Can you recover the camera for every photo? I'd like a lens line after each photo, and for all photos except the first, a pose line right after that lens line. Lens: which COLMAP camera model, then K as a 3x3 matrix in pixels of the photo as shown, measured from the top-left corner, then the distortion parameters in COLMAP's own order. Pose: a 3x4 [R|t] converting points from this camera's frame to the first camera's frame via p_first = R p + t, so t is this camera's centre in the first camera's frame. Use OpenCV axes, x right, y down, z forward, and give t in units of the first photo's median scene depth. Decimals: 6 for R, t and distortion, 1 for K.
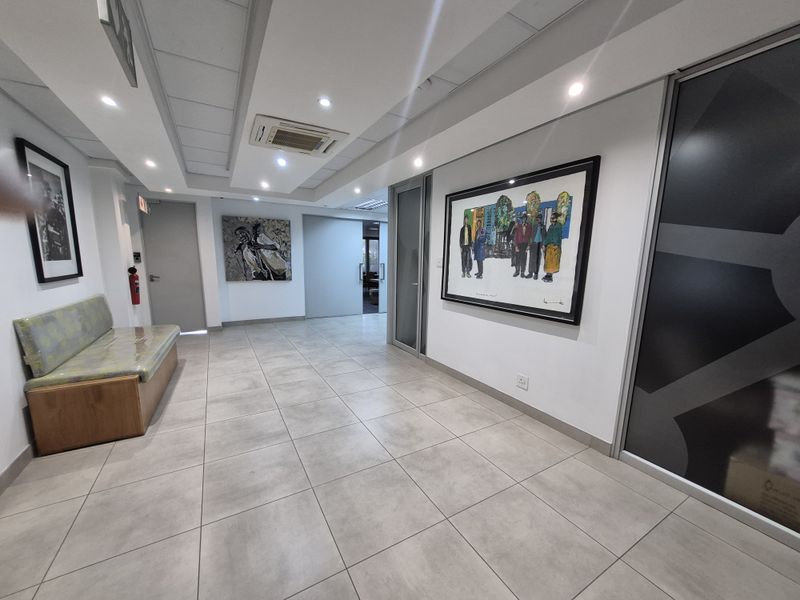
lens RADIAL K [[314.4, 0, 389.1], [0, 314.4, 309.4], [0, 0, 1]] dist [-0.000446, 0.000049]
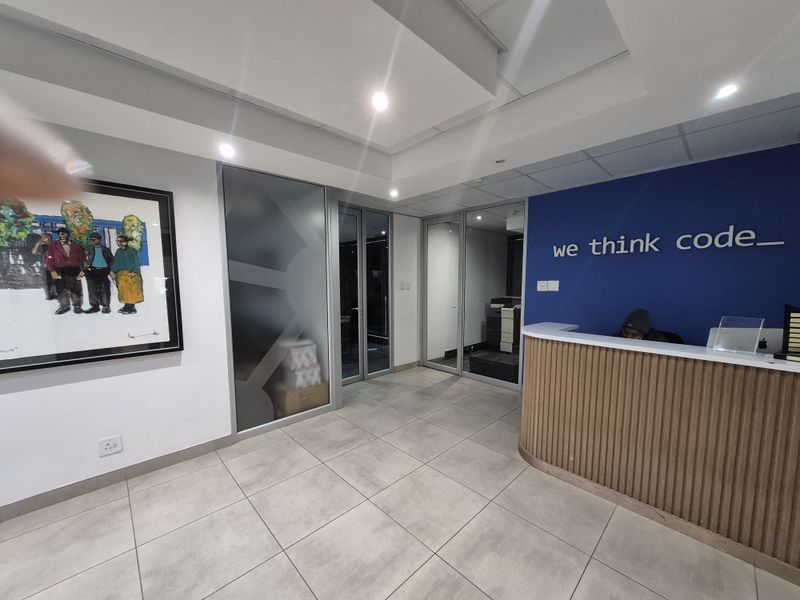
lens RADIAL K [[314.4, 0, 399.4], [0, 314.4, 308.3], [0, 0, 1]] dist [-0.000446, 0.000049]
pose [[-0.264583, -0.089544, 0.960197, -0.527659], [0.160120, 0.977780, 0.135304, -0.100611], [-0.950977, 0.189546, -0.244367, 0.503694]]
